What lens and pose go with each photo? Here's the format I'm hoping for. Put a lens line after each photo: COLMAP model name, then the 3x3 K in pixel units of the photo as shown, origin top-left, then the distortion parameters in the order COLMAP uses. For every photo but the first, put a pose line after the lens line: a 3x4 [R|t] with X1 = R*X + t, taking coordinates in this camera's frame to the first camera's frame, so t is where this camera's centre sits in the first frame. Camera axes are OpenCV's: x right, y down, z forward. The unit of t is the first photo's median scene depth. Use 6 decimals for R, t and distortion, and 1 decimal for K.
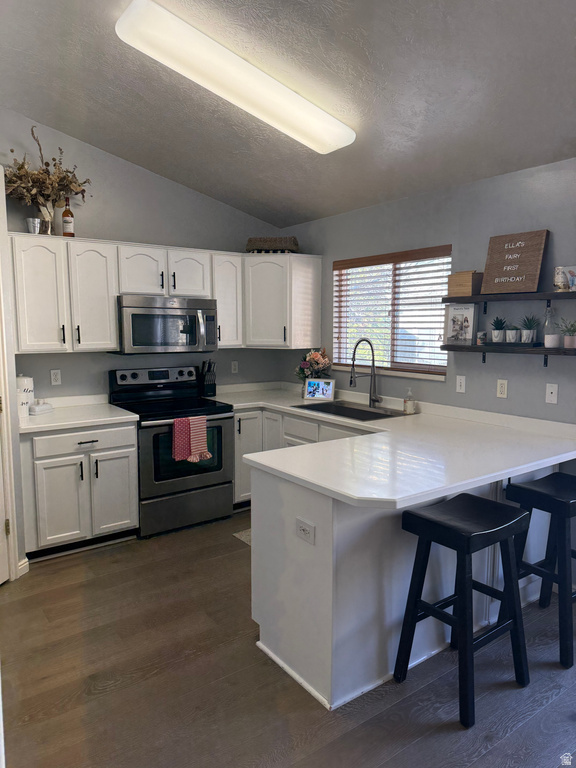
lens RADIAL K [[539.0, 0, 290.9], [0, 539.0, 390.8], [0, 0, 1]] dist [0.060578, -0.074024]
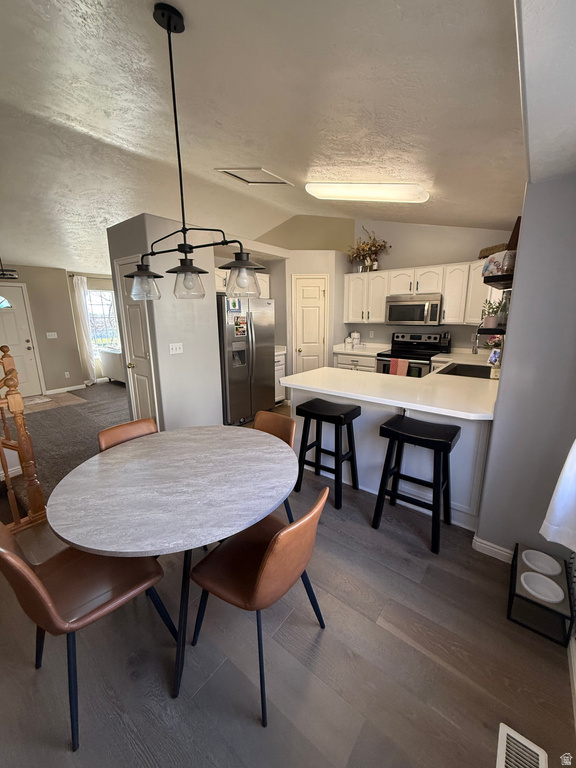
lens RADIAL K [[304.1, 0, 286.1], [0, 304.1, 381.5], [0, 0, 1]] dist [0.000464, 0.001150]
pose [[0.264260, 0.206374, -0.942113, 0.766329], [-0.105132, 0.977181, 0.184567, -0.031366], [0.958704, 0.050272, 0.279927, 0.322868]]
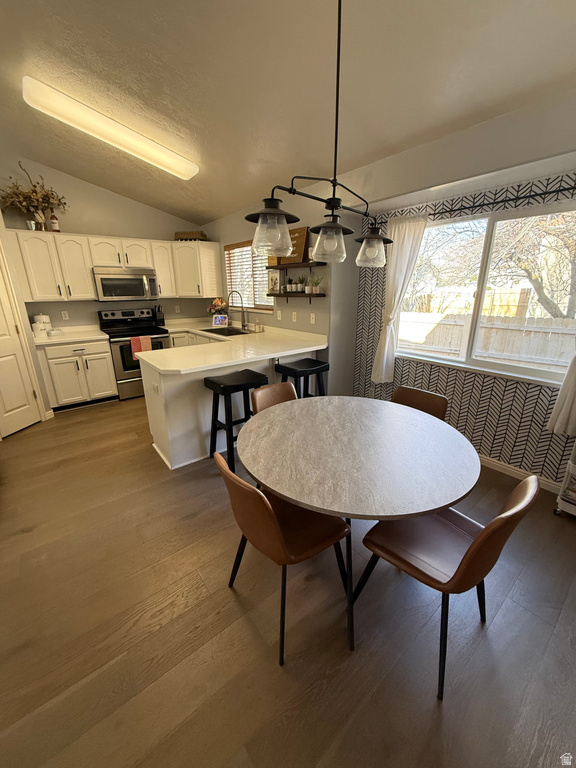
lens RADIAL K [[304.1, 0, 284.9], [0, 304.1, 382.7], [0, 0, 1]] dist [0.000464, 0.001150]
pose [[0.999221, -0.022252, 0.032580, 0.276744], [0.015947, 0.983100, 0.182374, 0.023554], [-0.036088, -0.181712, 0.982689, -0.066266]]
